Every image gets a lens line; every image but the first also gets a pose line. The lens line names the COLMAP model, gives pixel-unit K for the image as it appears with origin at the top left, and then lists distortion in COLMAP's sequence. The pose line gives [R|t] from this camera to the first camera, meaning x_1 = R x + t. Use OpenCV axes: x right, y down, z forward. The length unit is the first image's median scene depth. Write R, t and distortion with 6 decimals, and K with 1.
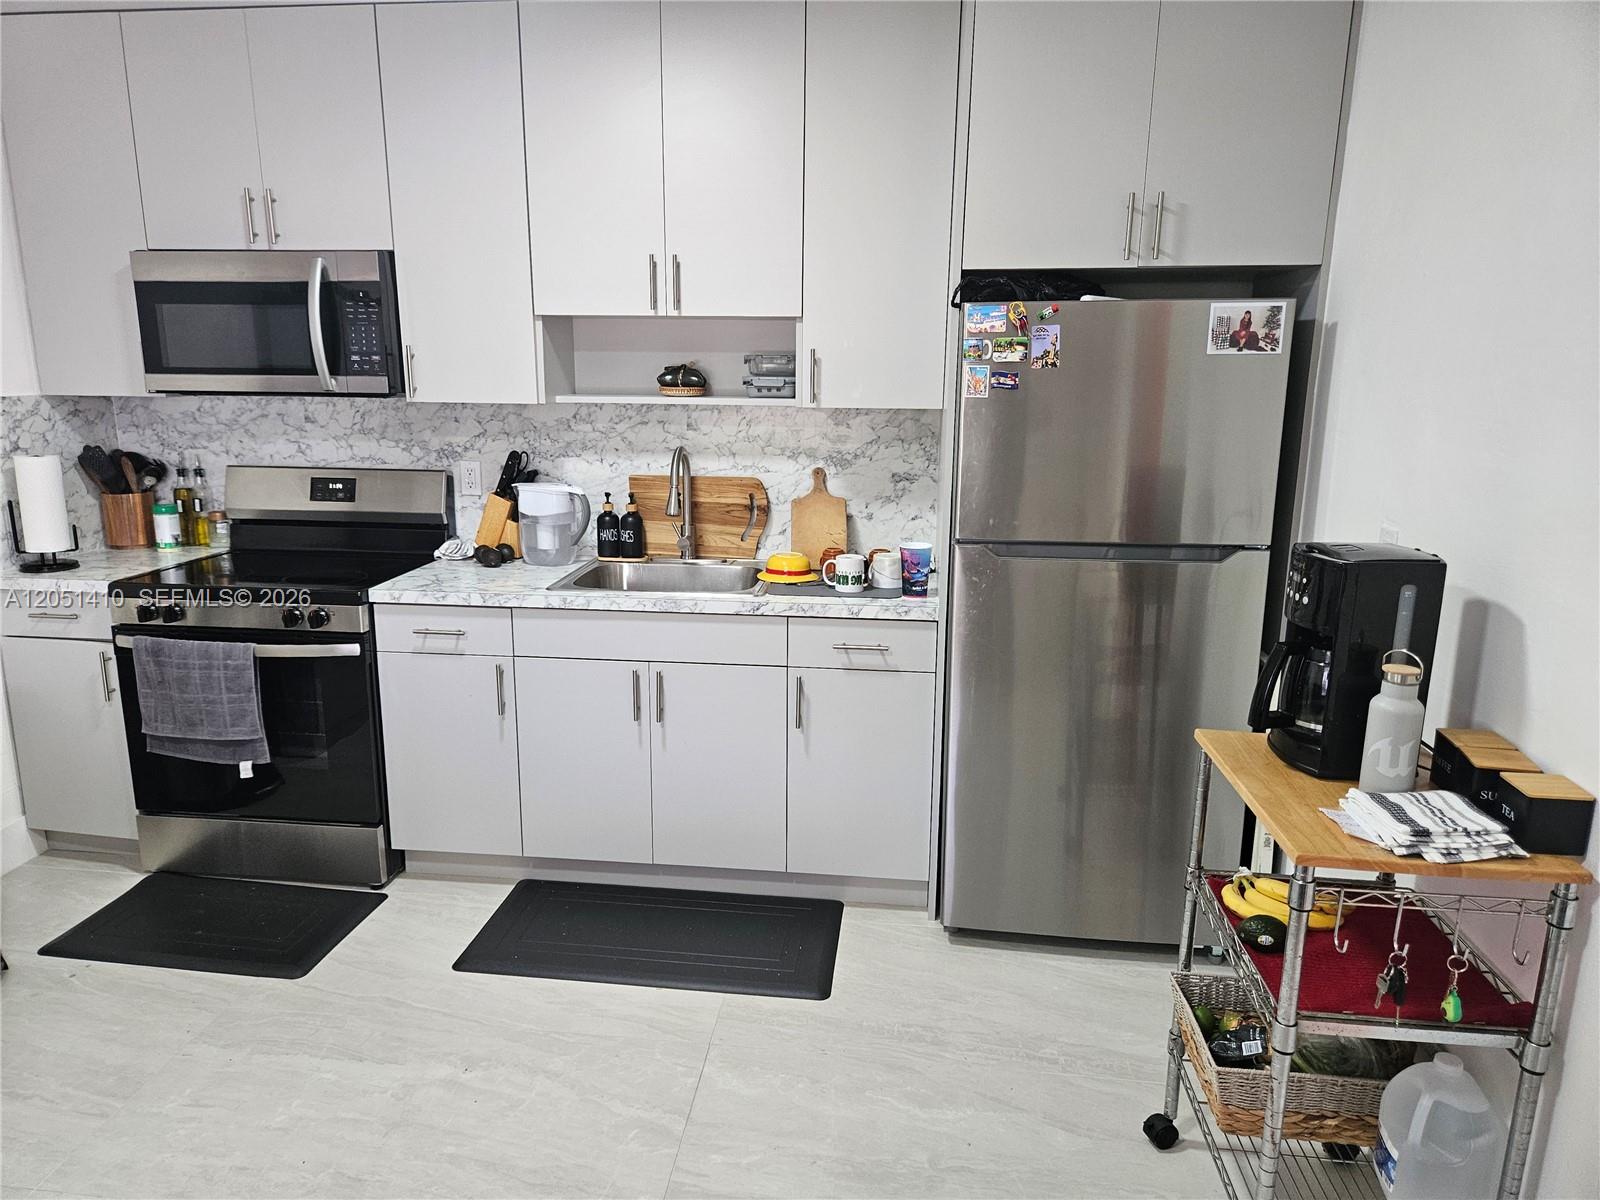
lens RADIAL K [[1086.2, 0, 782.6], [0, 1086.2, 598.1], [0, 0, 1]] dist [0.073259, -0.067001]
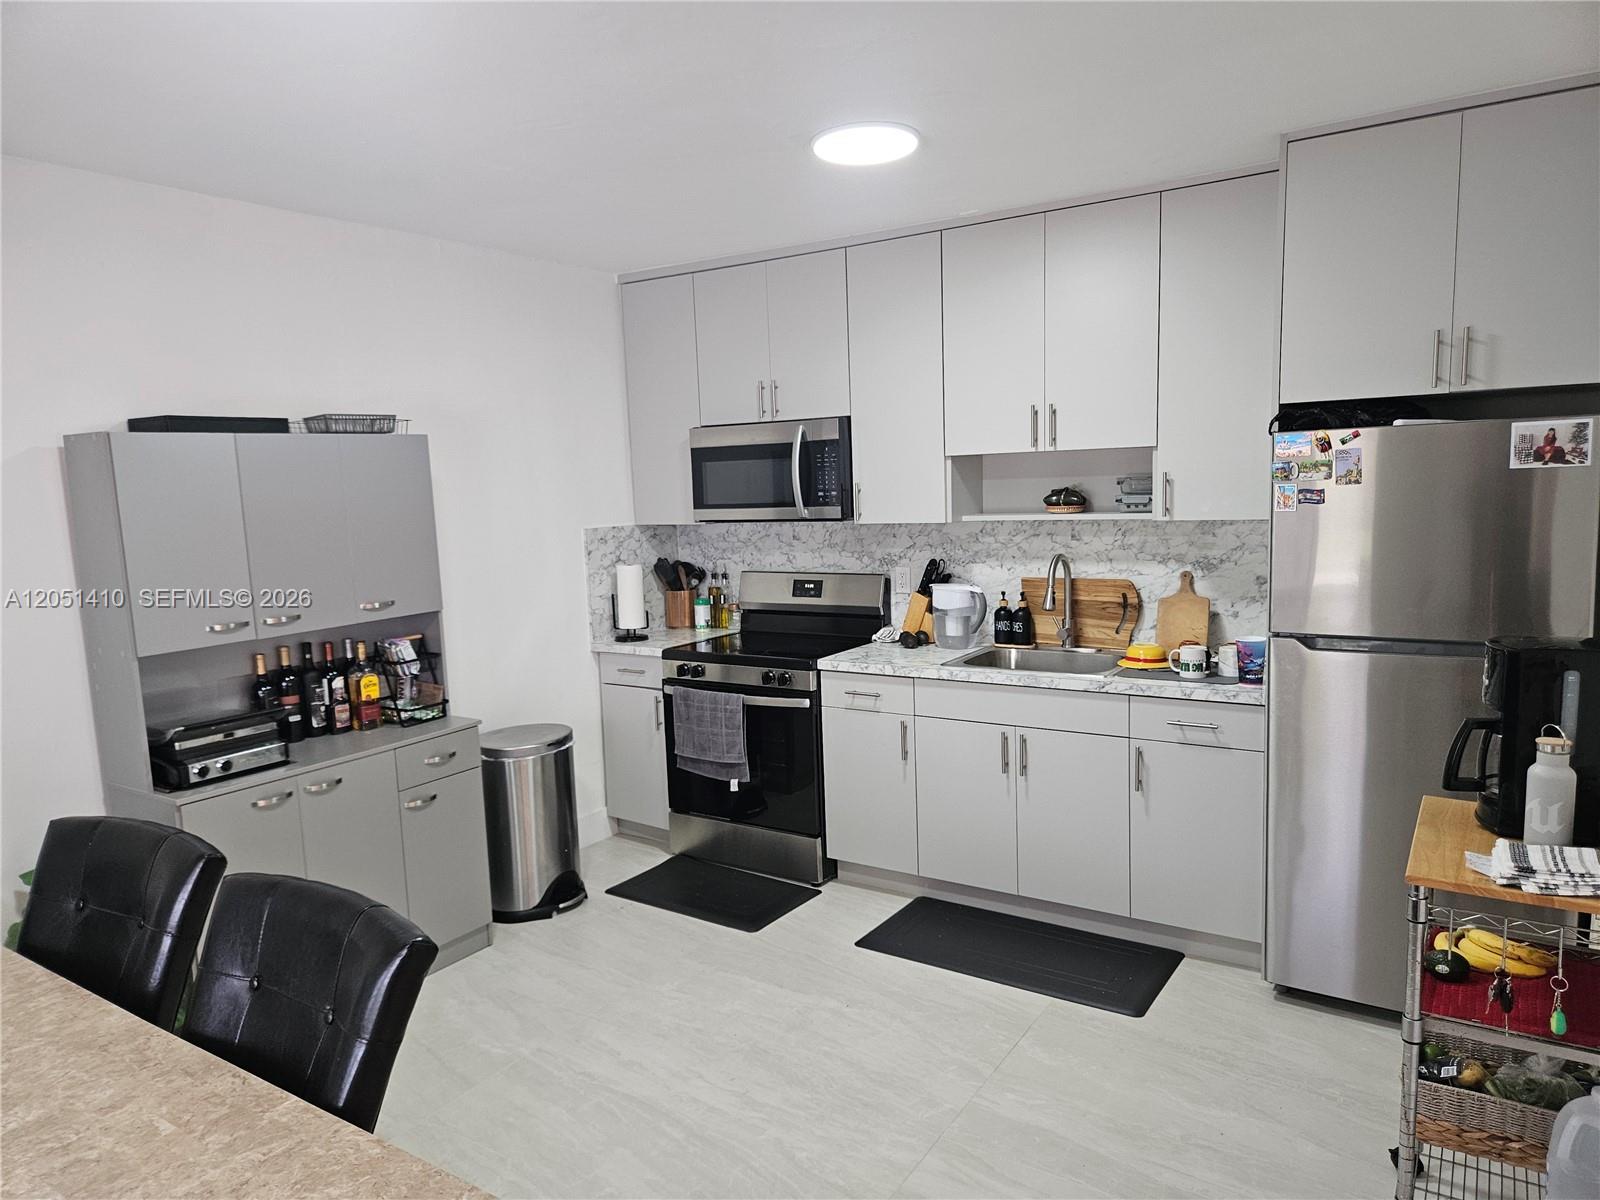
lens RADIAL K [[1086.2, 0, 782.6], [0, 1086.2, 598.1], [0, 0, 1]] dist [0.073259, -0.067001]
pose [[0.892272, 0.011378, -0.451354, 0.186232], [-0.054836, 0.995013, -0.083322, 0.029153], [0.448155, 0.099097, 0.888446, -0.223864]]
